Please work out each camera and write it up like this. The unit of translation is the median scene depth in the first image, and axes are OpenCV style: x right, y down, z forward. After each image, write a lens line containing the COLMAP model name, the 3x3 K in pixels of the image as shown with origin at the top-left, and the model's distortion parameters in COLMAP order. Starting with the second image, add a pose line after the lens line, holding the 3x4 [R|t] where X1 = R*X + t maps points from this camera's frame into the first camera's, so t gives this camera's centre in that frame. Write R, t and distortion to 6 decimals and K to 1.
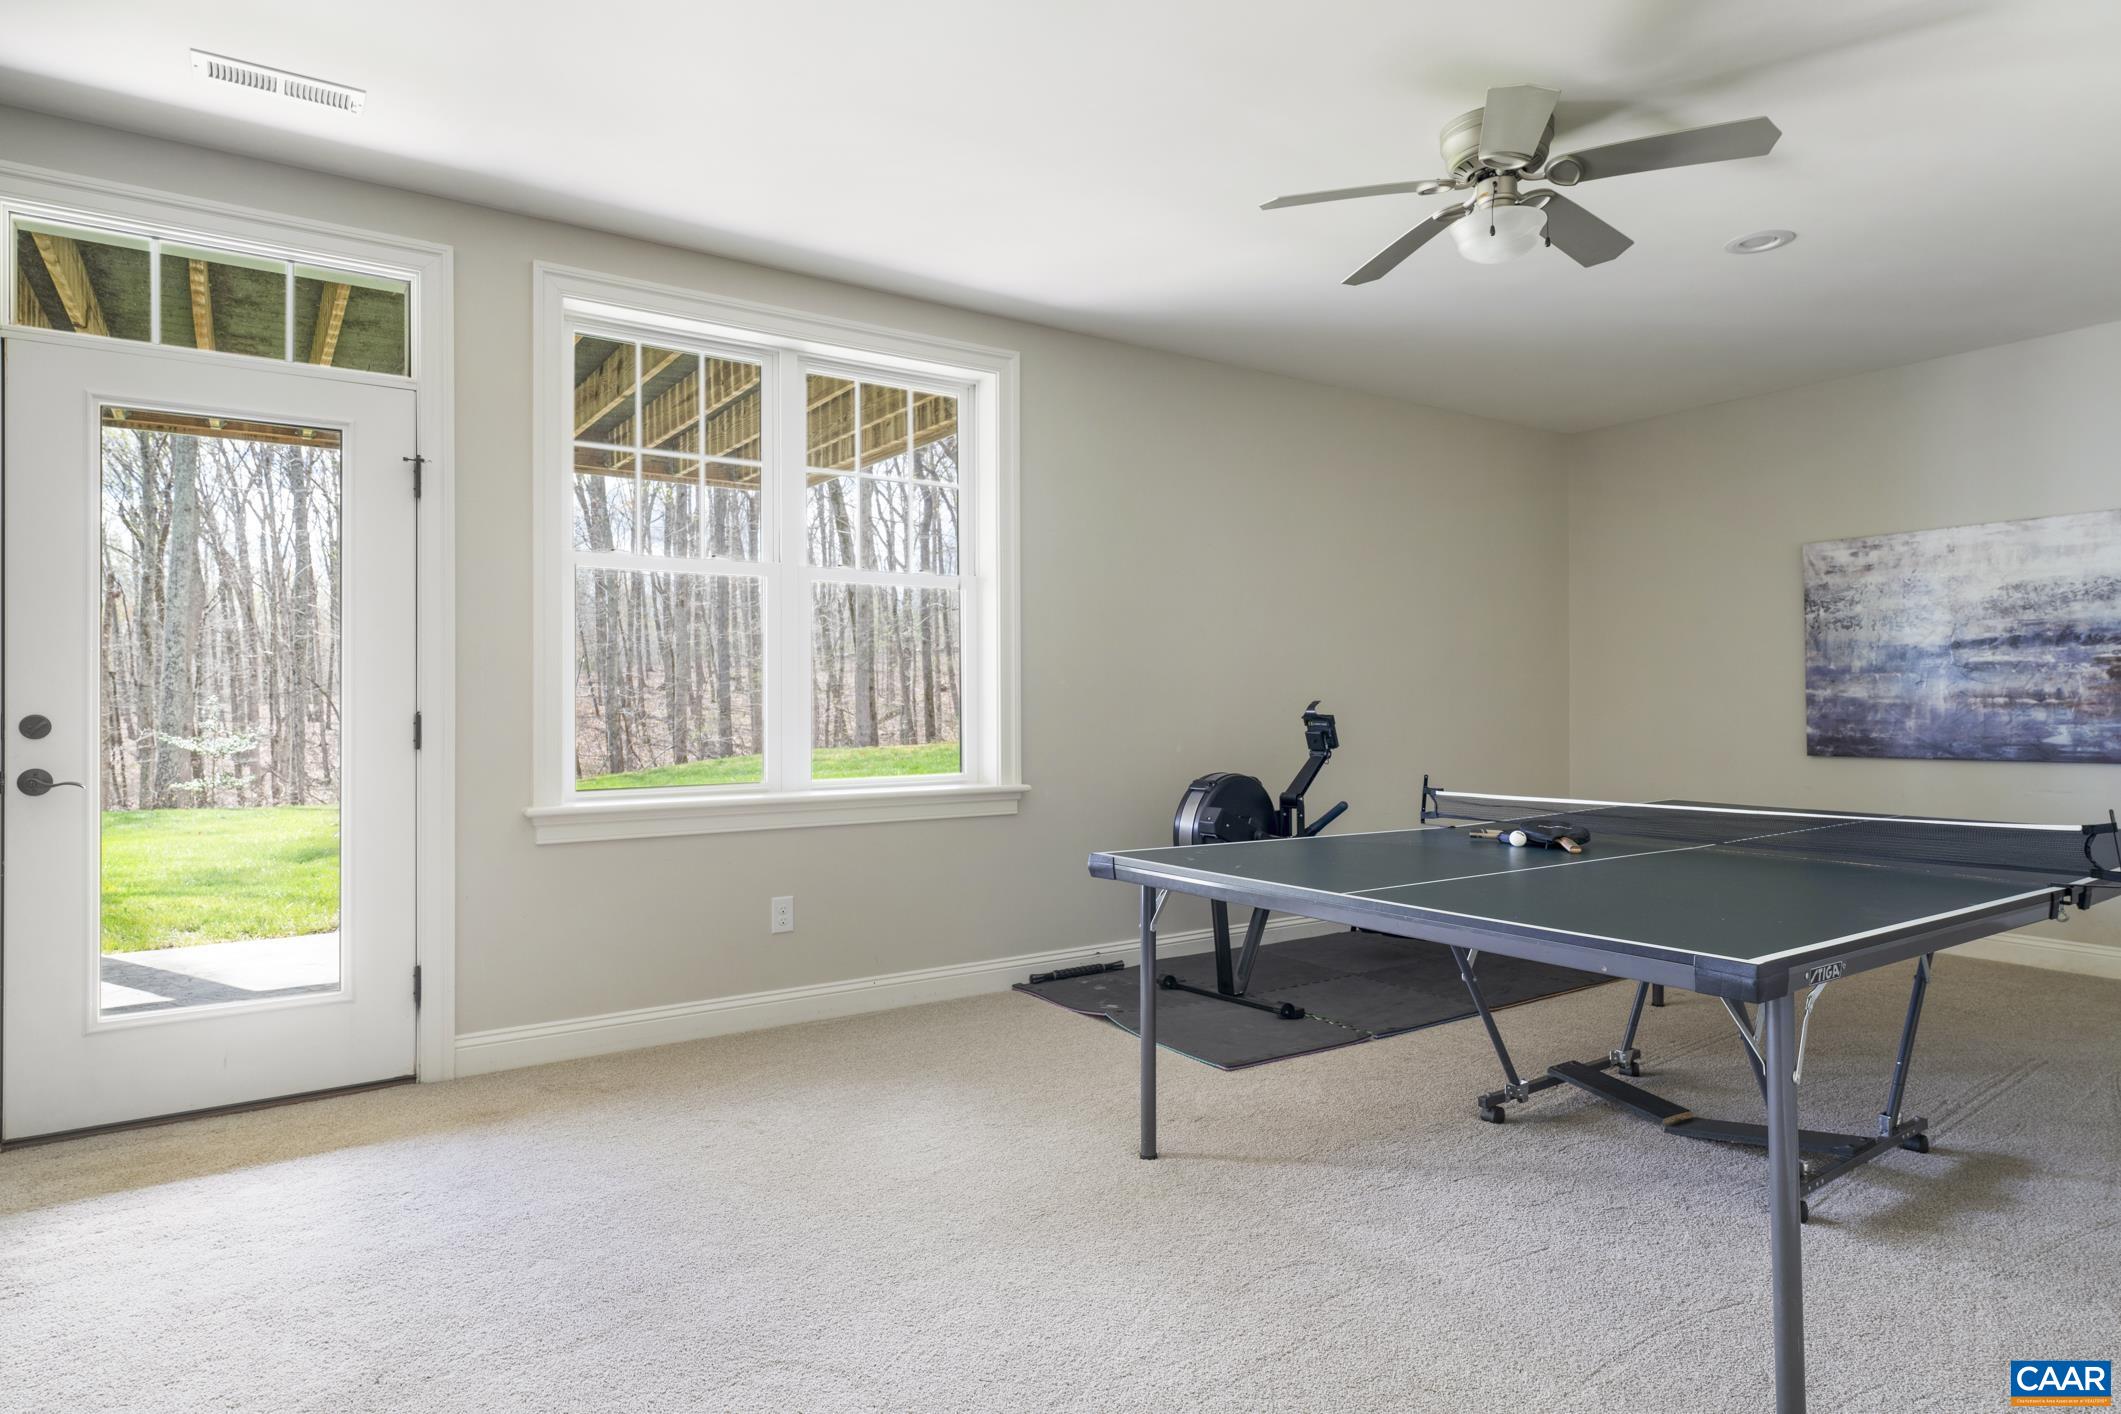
lens RADIAL K [[1227.2, 0, 1044.4], [0, 1227.2, 694.4], [0, 0, 1]] dist [-0.011706, -0.000714]
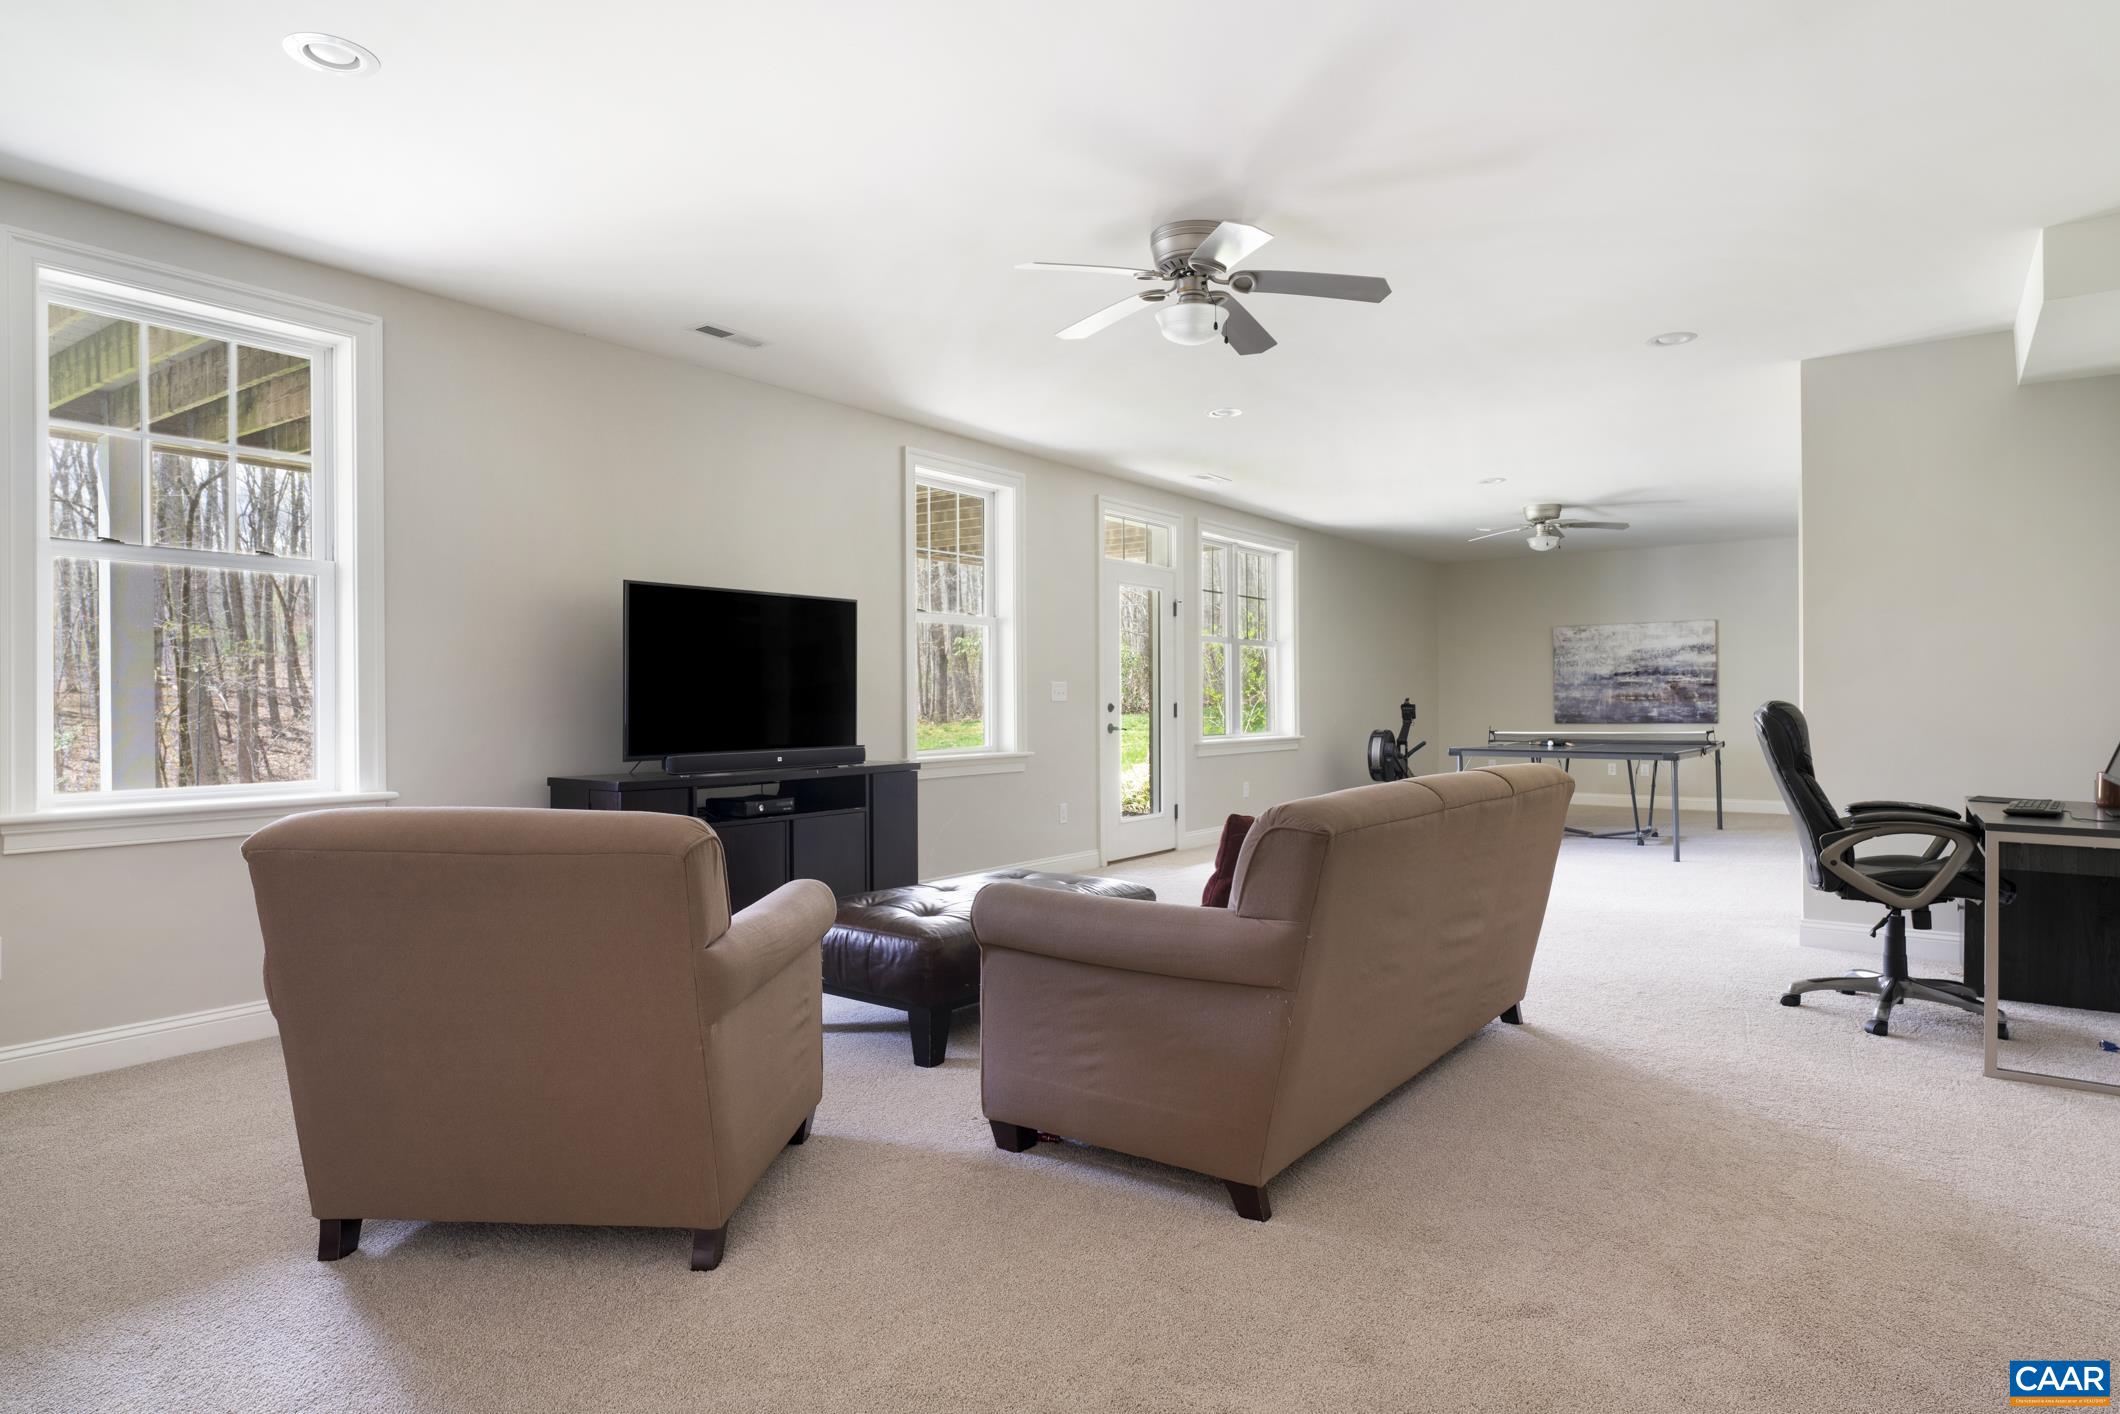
lens RADIAL K [[1226.6, 0, 1076.2], [0, 1226.6, 716.2], [0, 0, 1]] dist [-0.011706, -0.000714]
pose [[0.935529, -0.003743, 0.353229, -1.097185], [-0.003761, 0.999782, 0.020554, -0.004871], [-0.353229, -0.020558, 0.935311, -0.874262]]
